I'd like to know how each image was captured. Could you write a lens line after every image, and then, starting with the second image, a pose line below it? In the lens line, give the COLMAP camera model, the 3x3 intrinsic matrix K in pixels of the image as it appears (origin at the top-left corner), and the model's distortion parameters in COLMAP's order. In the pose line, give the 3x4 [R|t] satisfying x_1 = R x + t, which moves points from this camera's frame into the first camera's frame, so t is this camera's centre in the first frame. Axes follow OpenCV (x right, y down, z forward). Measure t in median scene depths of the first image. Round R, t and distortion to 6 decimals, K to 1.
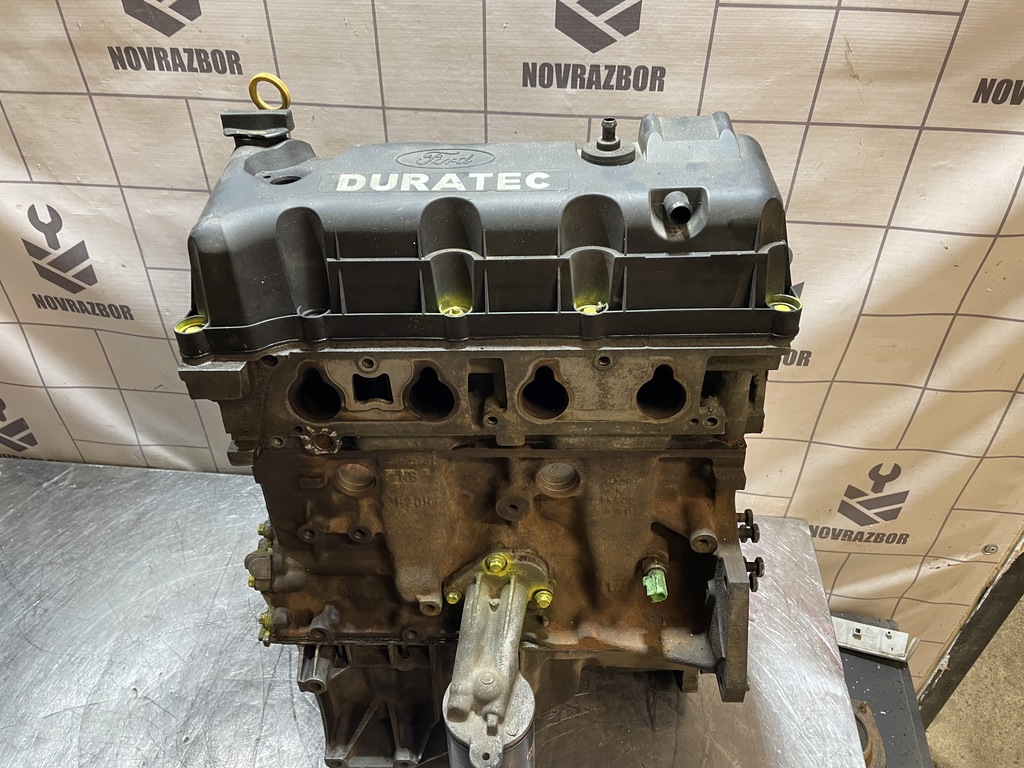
lens RADIAL K [[782.0, 0, 493.9], [0, 782.0, 369.0], [0, 0, 1]] dist [0.083453, -0.115205]
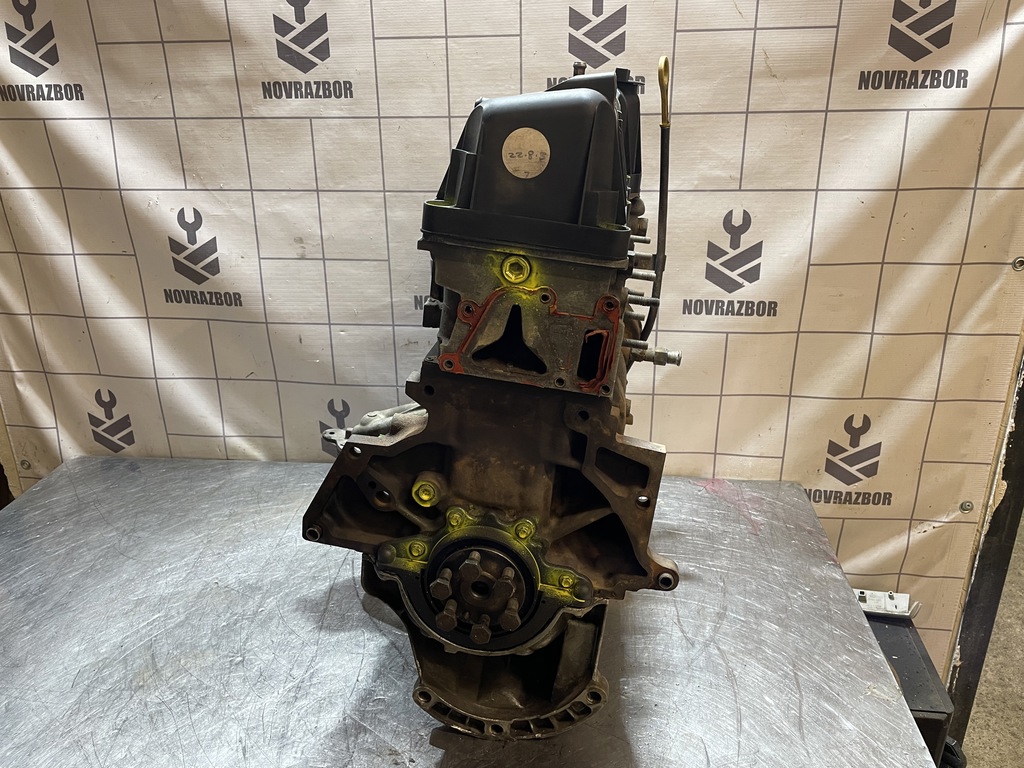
lens RADIAL K [[782.0, 0, 497.9], [0, 782.0, 377.8], [0, 0, 1]] dist [0.083453, -0.115205]
pose [[0.999918, -0.006480, -0.011042, -0.035072], [0.002494, 0.944535, -0.328402, 0.515915], [0.012557, 0.328347, 0.944474, -0.168190]]
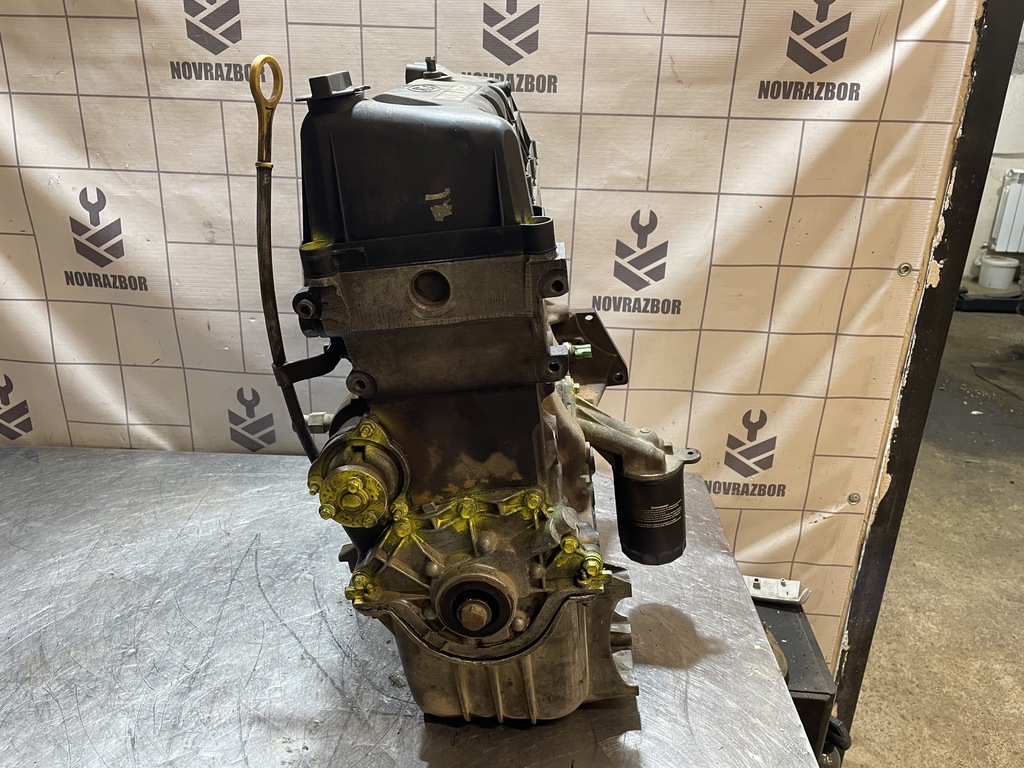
lens RADIAL K [[782.0, 0, 497.7], [0, 782.0, 375.2], [0, 0, 1]] dist [0.083453, -0.115205]
pose [[0.997348, 0.010329, 0.072040, 0.002840], [0.013561, 0.946163, -0.323406, 0.523707], [-0.071502, 0.323525, 0.943514, -0.180027]]
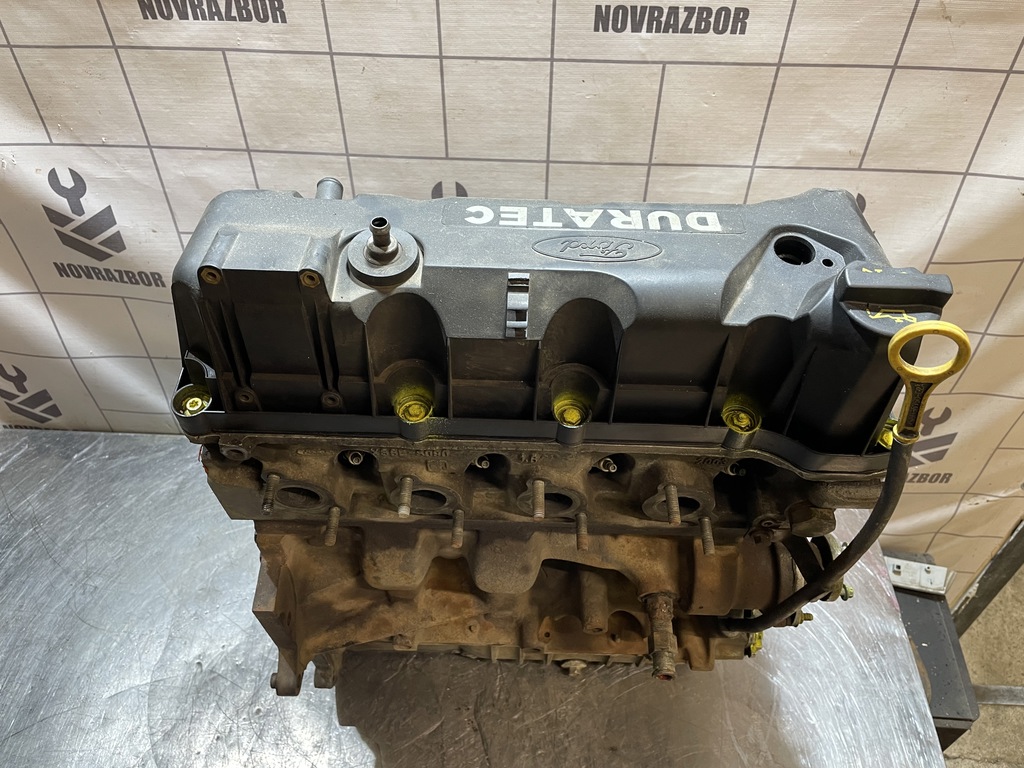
lens RADIAL K [[782.0, 0, 502.3], [0, 782.0, 369.3], [0, 0, 1]] dist [0.083453, -0.115205]
pose [[0.998642, -0.034863, 0.038707, -0.103147], [0.031119, 0.995138, 0.093440, -0.044542], [-0.041776, -0.092109, 0.994872, 0.034341]]
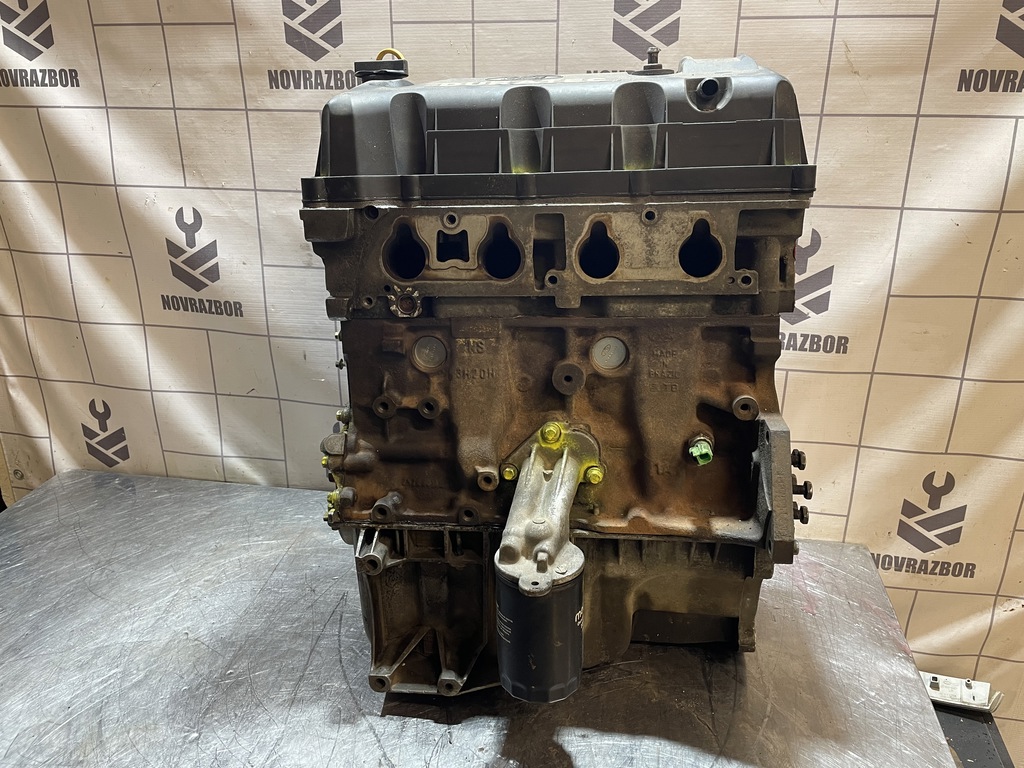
lens RADIAL K [[782.0, 0, 502.1], [0, 782.0, 372.6], [0, 0, 1]] dist [0.083453, -0.115205]
pose [[0.996674, 0.034721, -0.073721, 0.009693], [-0.057175, 0.942583, -0.329042, 0.413394], [0.058064, 0.332163, 0.941433, -0.035057]]
